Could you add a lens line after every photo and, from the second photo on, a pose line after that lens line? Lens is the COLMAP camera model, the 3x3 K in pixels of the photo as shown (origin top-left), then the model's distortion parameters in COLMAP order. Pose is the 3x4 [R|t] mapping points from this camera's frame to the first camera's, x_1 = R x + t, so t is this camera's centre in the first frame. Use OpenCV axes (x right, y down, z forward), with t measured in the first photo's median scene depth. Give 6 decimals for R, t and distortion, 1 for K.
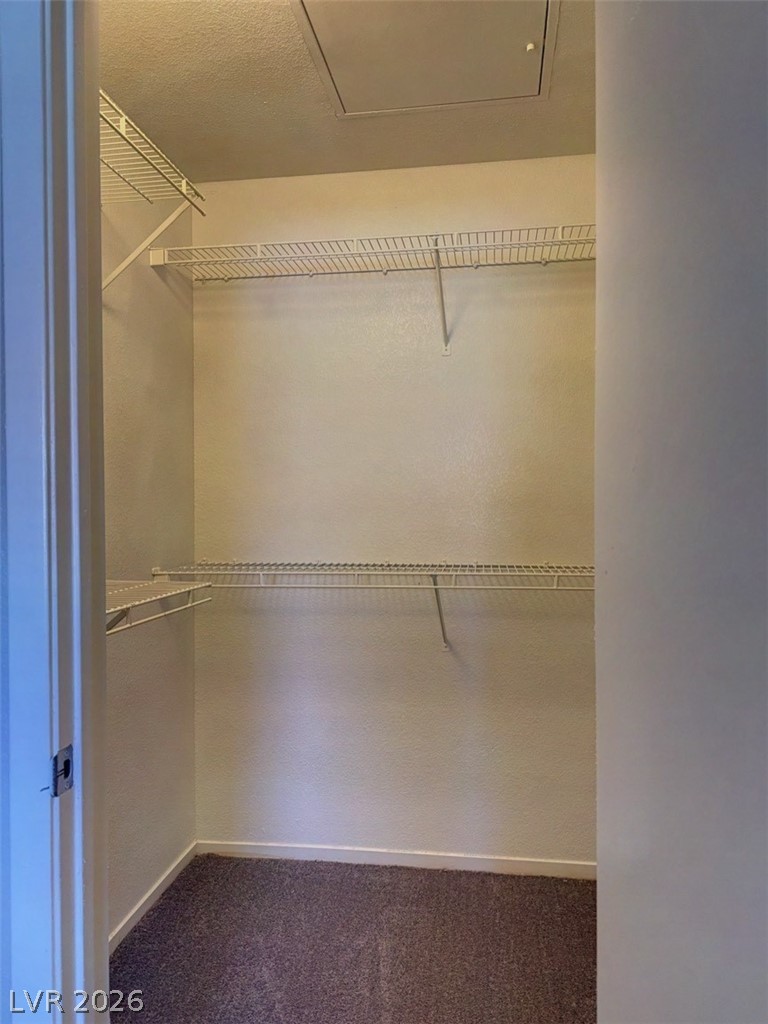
lens RADIAL K [[719.6, 0, 377.7], [0, 719.6, 505.6], [0, 0, 1]] dist [0.072867, -0.099394]
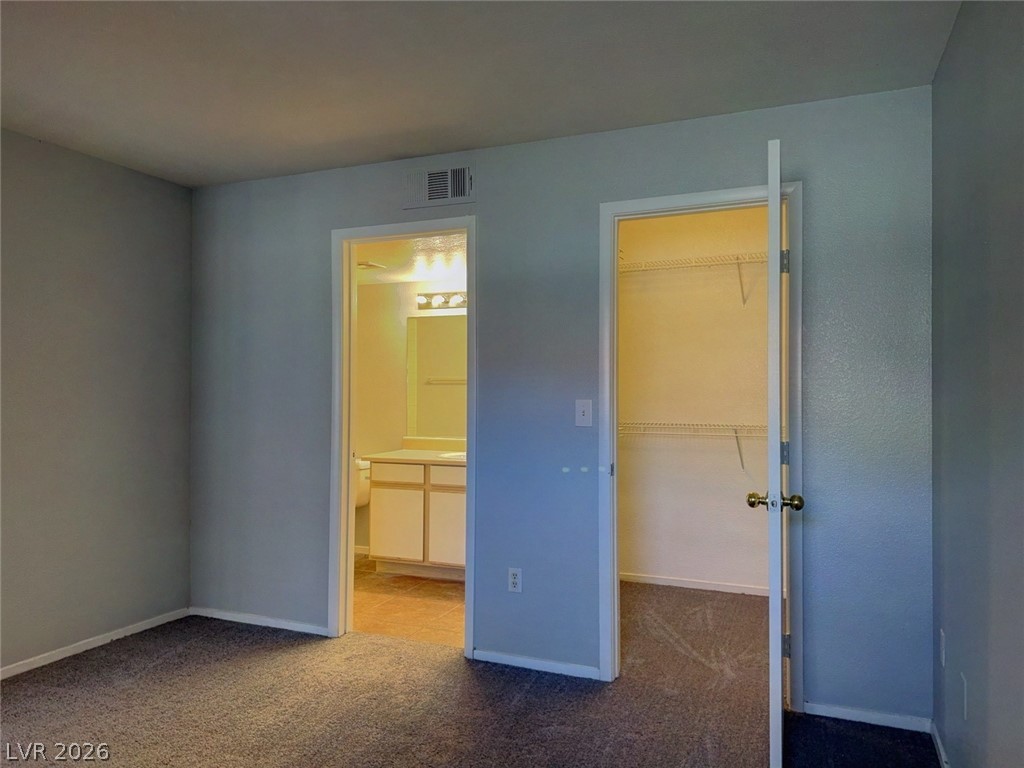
lens RADIAL K [[719.6, 0, 512.0], [0, 719.6, 384.0], [0, 0, 1]] dist [0.072867, -0.099394]
pose [[0.968712, 0.002119, -0.248180, -0.018519], [-0.004983, 0.999928, -0.010914, -0.000990], [0.248139, 0.011809, 0.968652, -0.972551]]
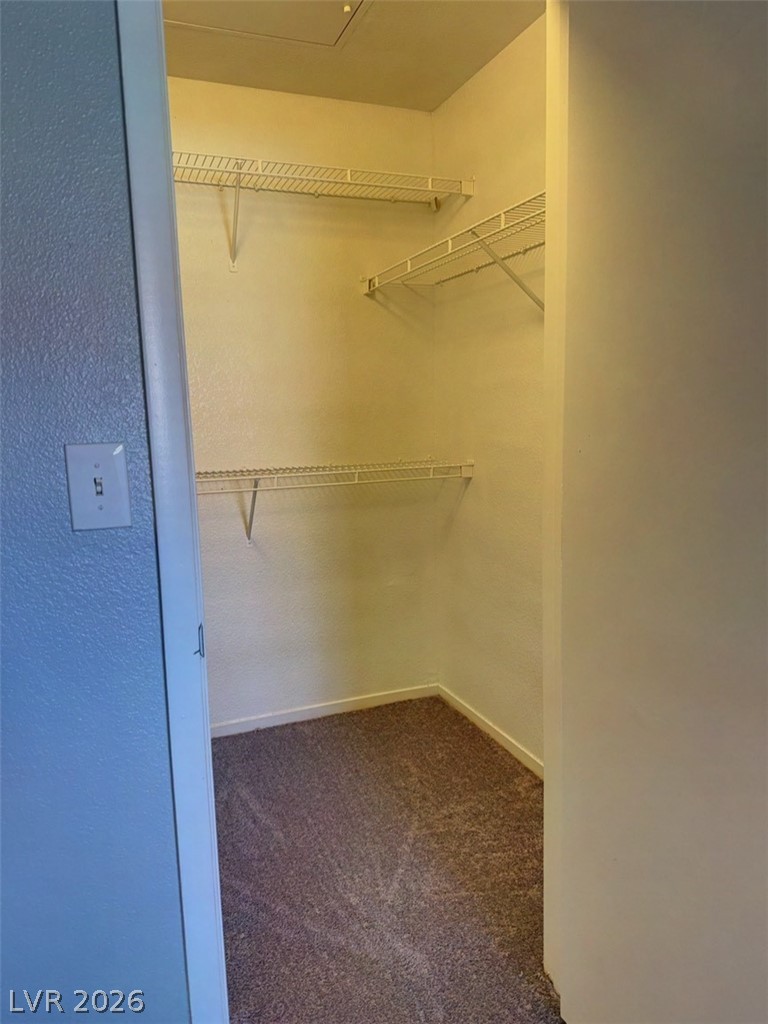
lens RADIAL K [[725.2, 0, 384.0], [0, 725.2, 512.0], [0, 0, 1]] dist [-0.031165, -0.001584]
pose [[0.851179, -0.085445, 0.517874, -0.318602], [0.013773, 0.989957, 0.140699, -0.006707], [-0.524695, -0.112627, 0.843807, -0.047979]]
